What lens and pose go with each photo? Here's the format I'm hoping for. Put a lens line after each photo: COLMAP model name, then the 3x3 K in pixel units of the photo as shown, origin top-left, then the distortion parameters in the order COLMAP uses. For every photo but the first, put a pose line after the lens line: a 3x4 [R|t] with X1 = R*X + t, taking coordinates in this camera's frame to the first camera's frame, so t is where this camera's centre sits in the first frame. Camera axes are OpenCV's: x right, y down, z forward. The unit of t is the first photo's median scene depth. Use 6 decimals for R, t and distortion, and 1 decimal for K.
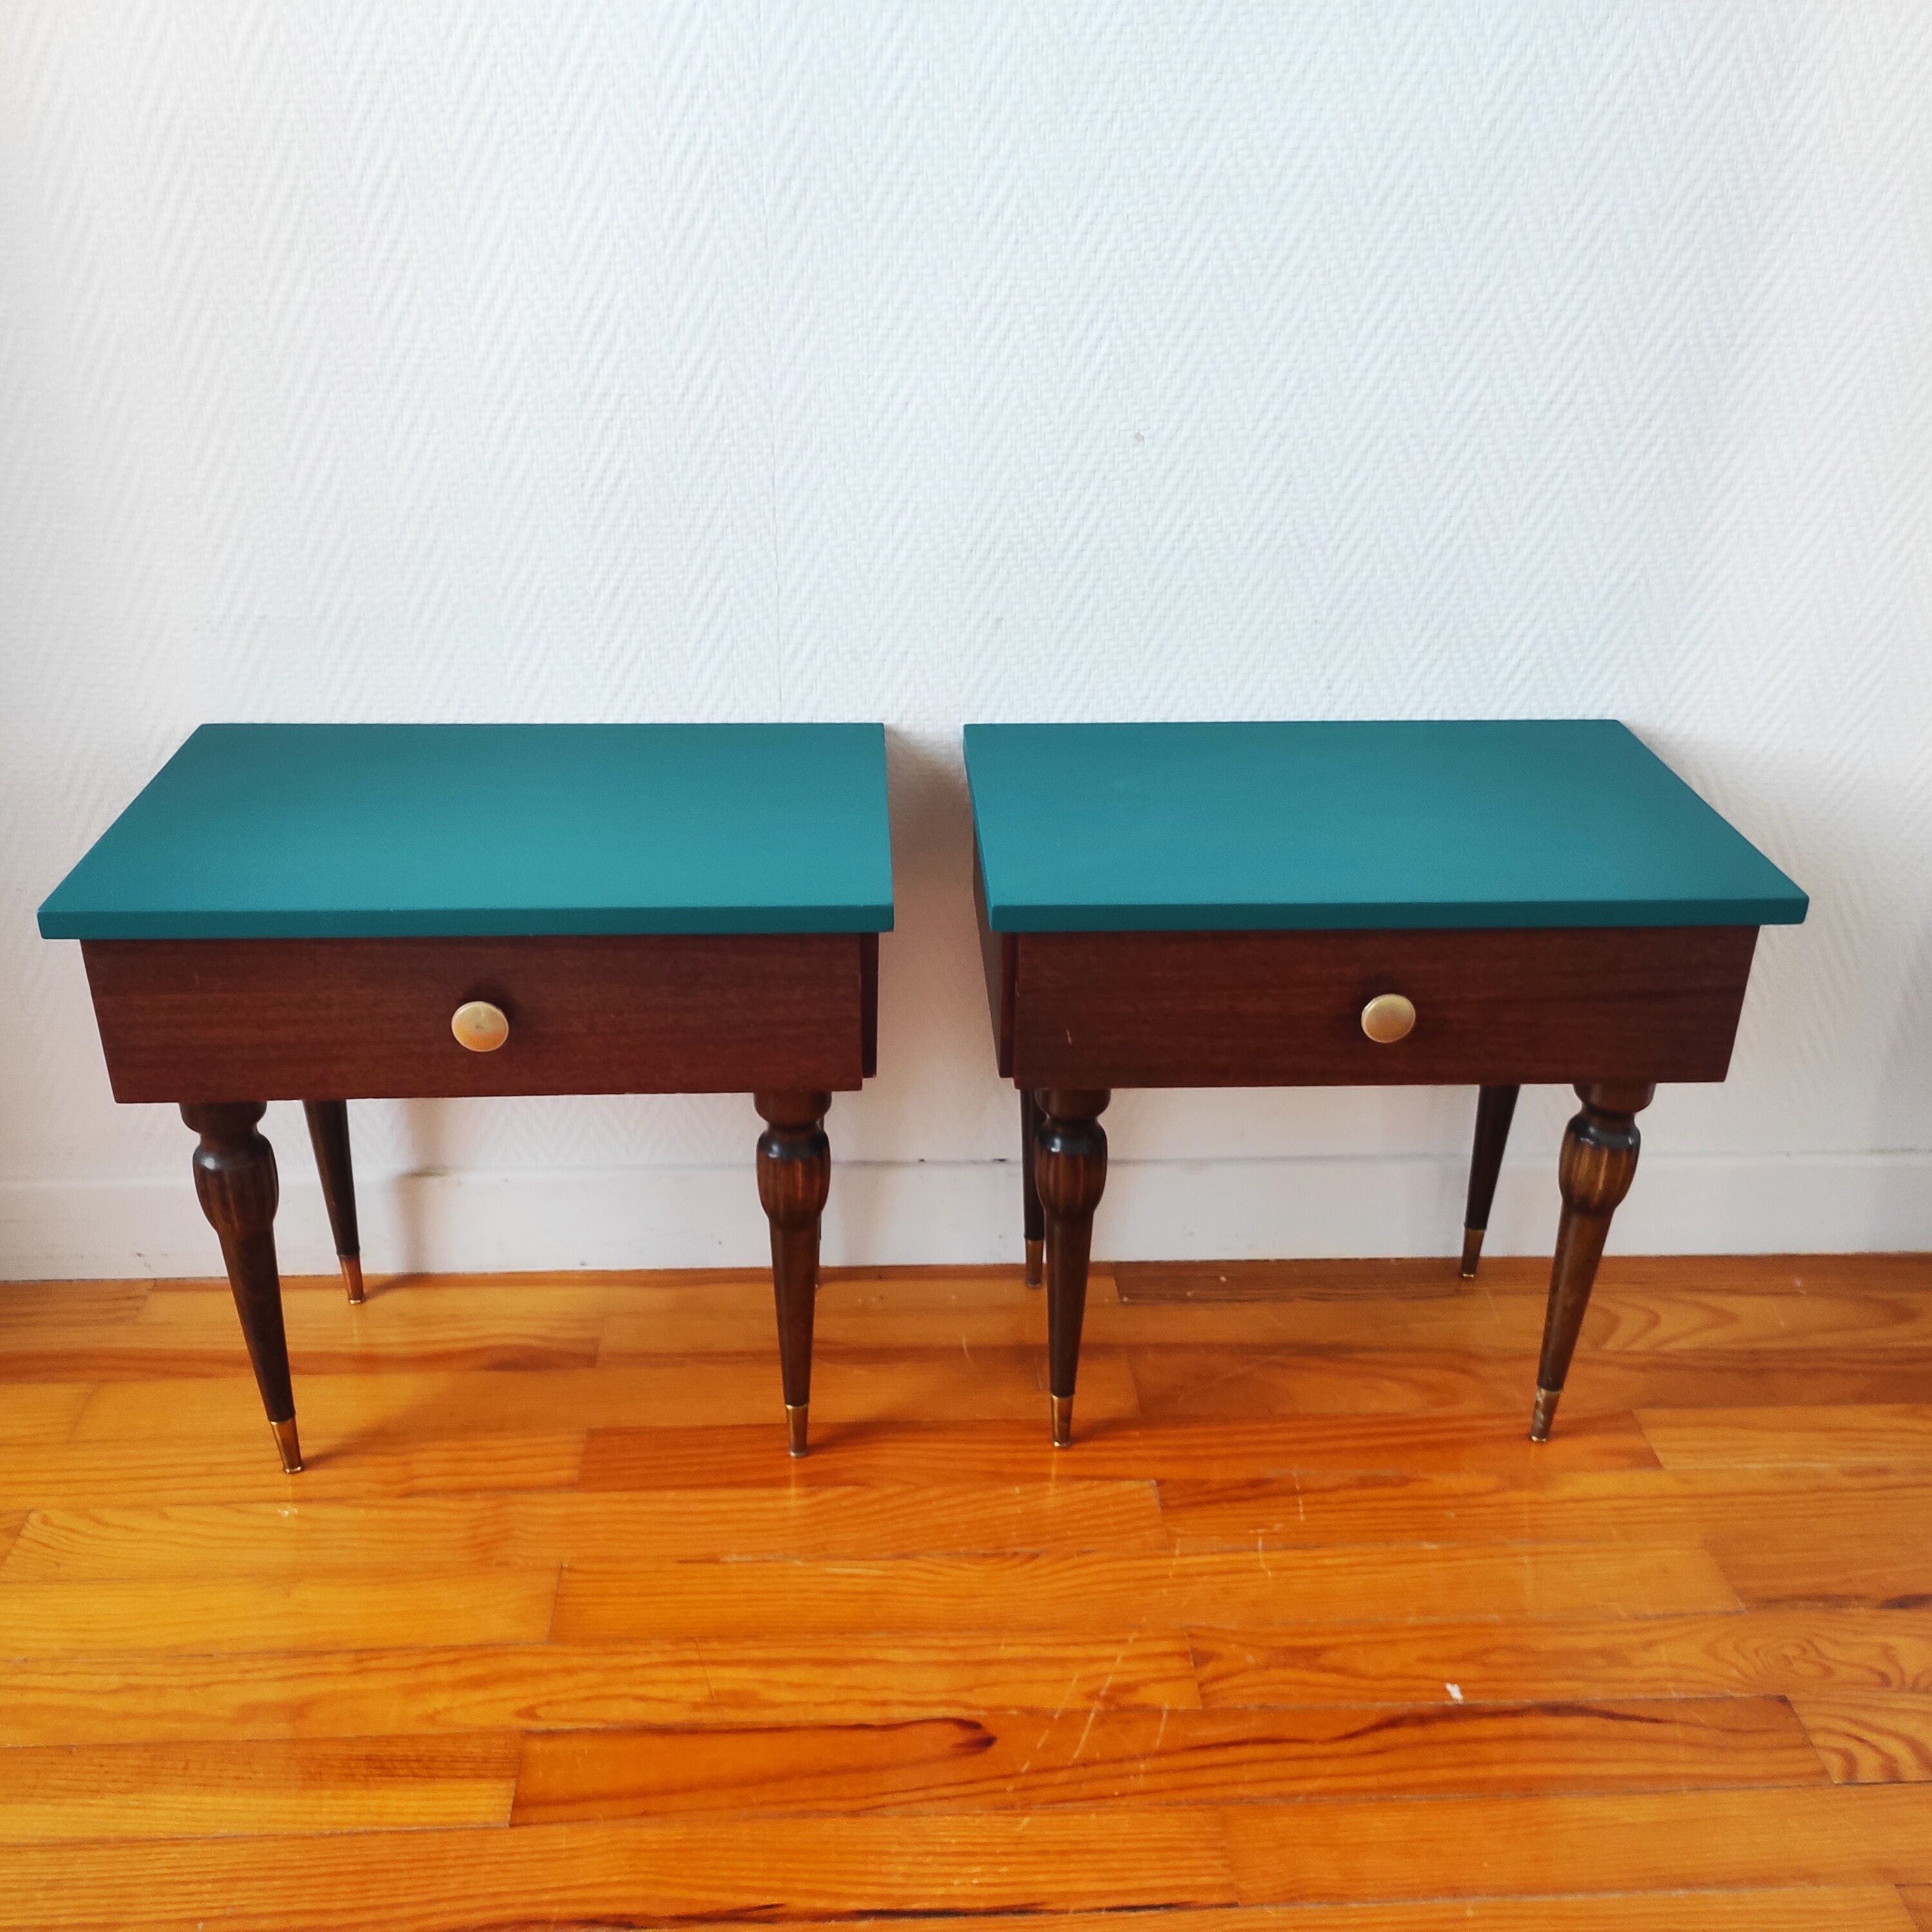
lens RADIAL K [[1939.9, 0, 958.1], [0, 1939.9, 969.5], [0, 0, 1]] dist [0.046815, 0.000000]
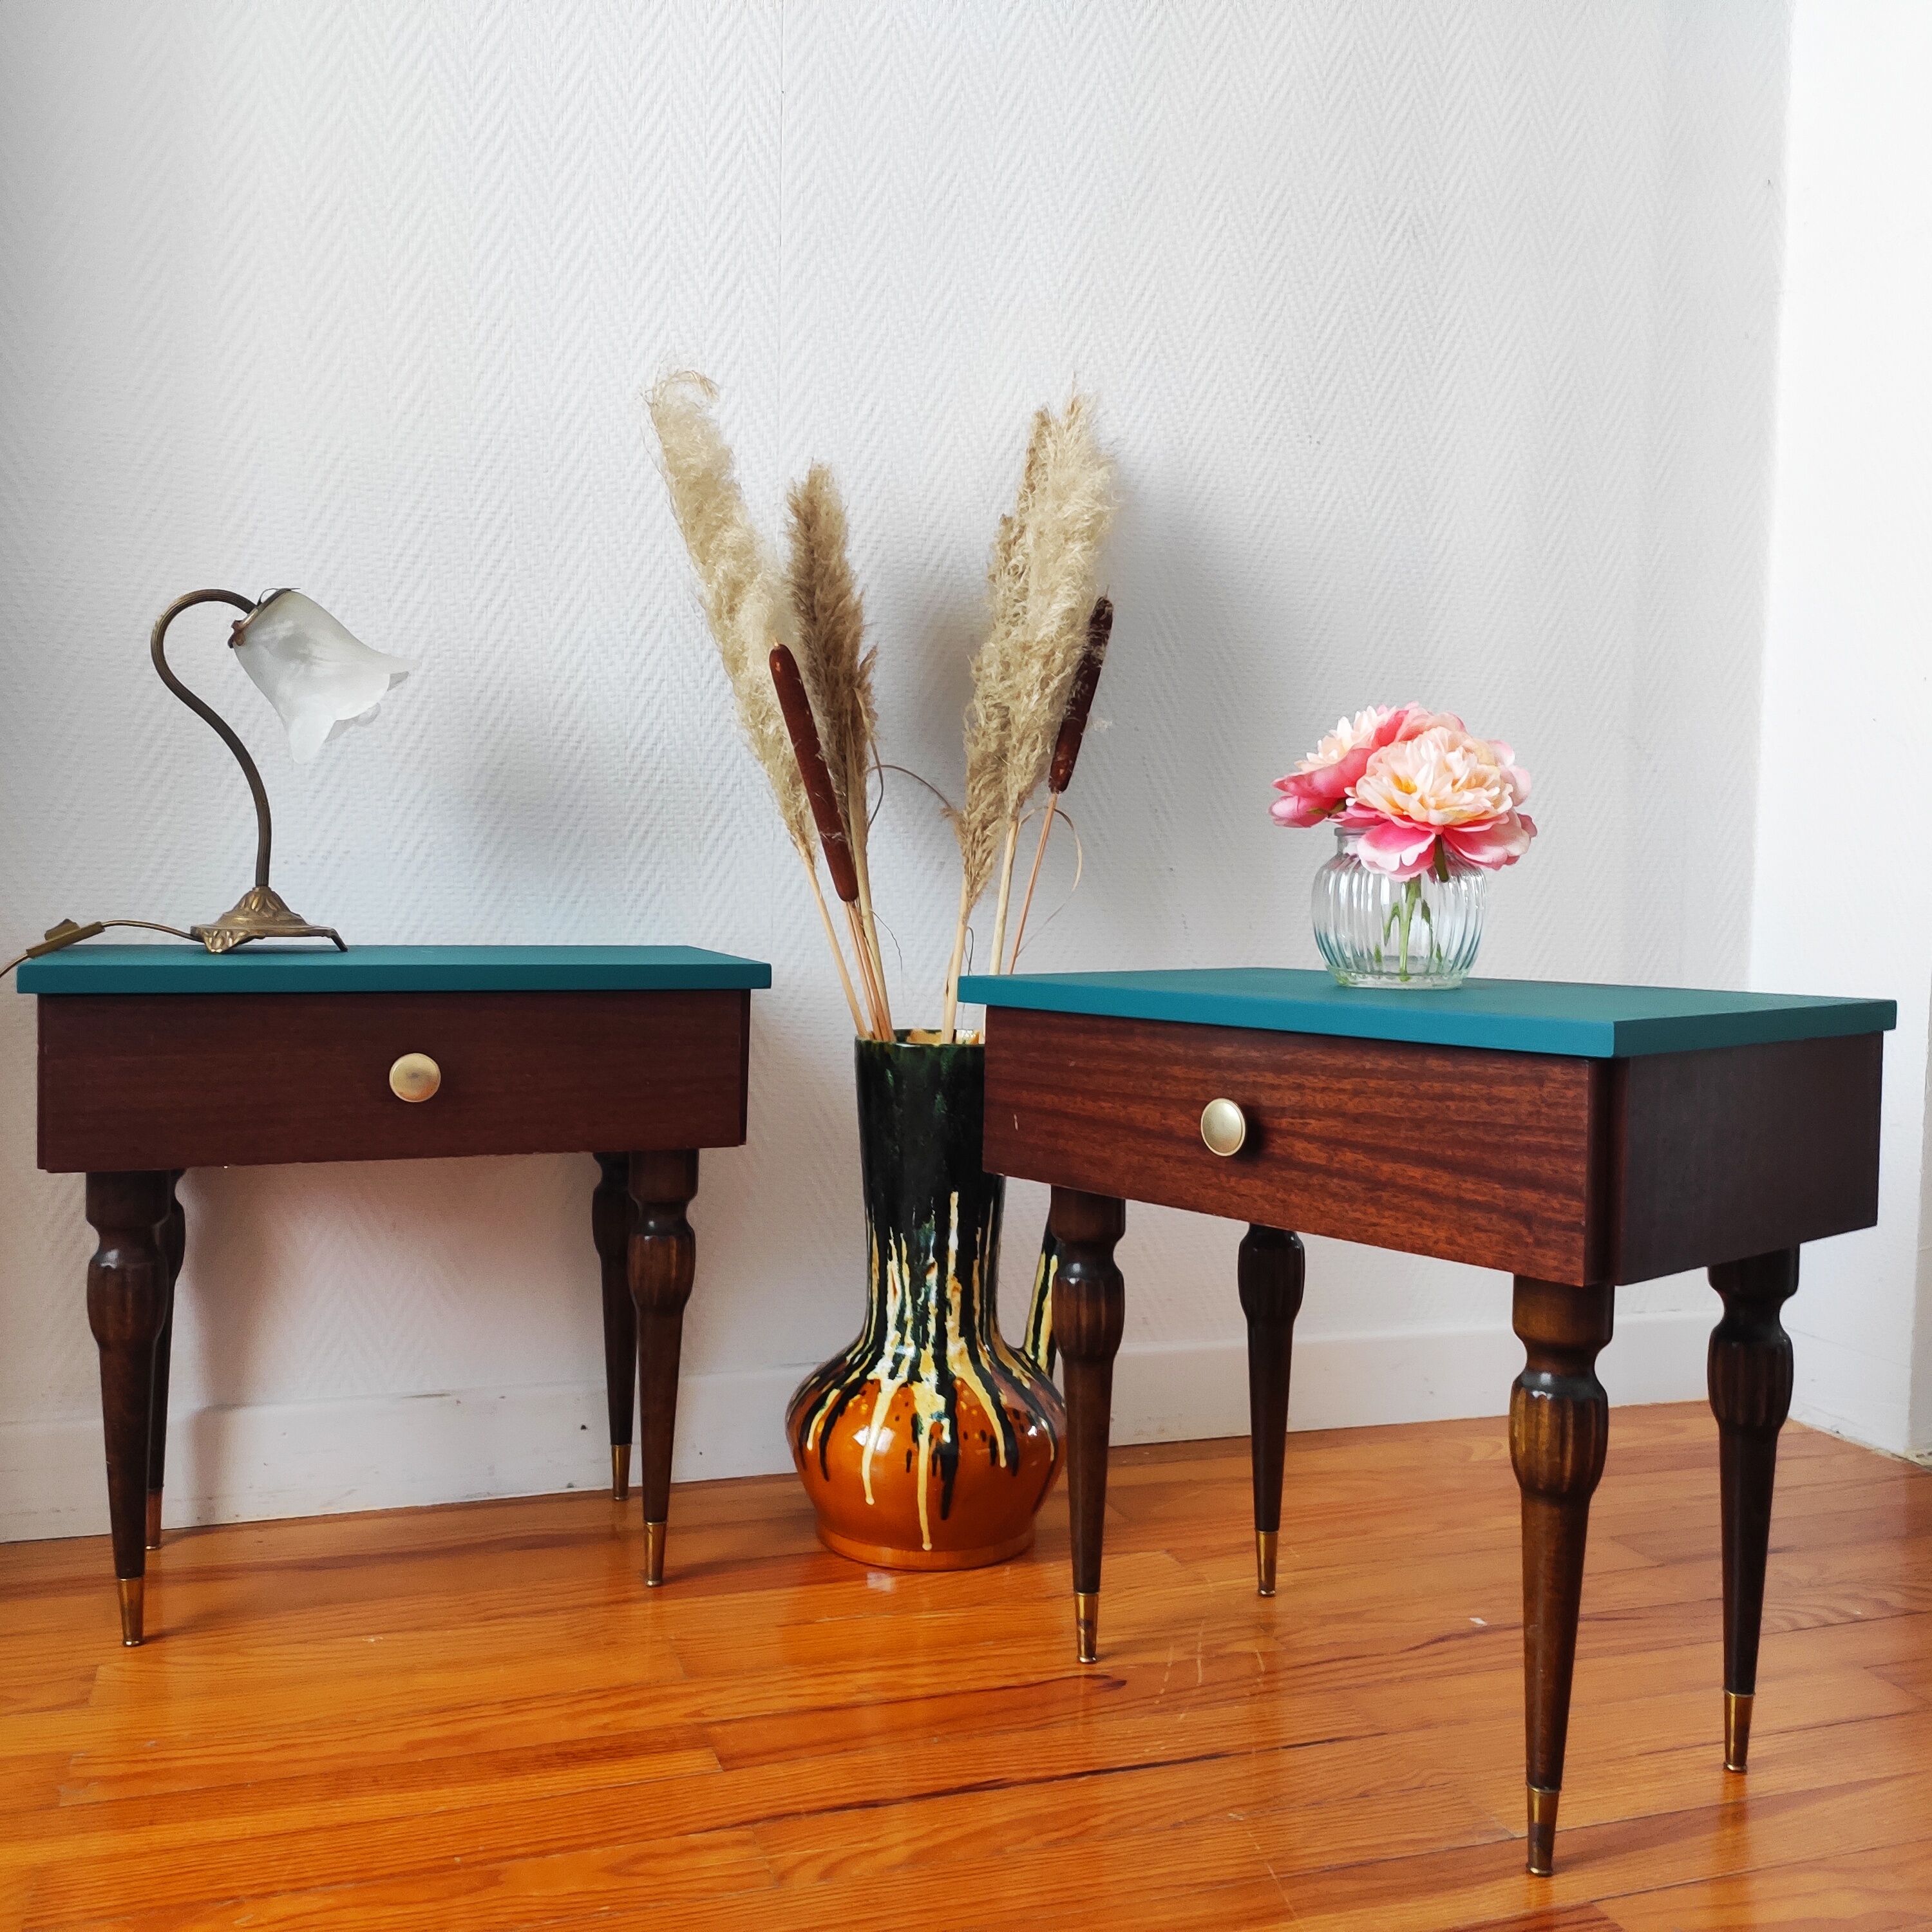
lens RADIAL K [[1939.9, 0, 961.6], [0, 1939.9, 953.5], [0, 0, 1]] dist [0.046815, 0.000000]
pose [[0.962757, -0.008394, 0.270238, -0.336467], [0.118562, 0.911396, -0.394082, 0.408048], [-0.242986, 0.411445, 0.878448, -0.106266]]
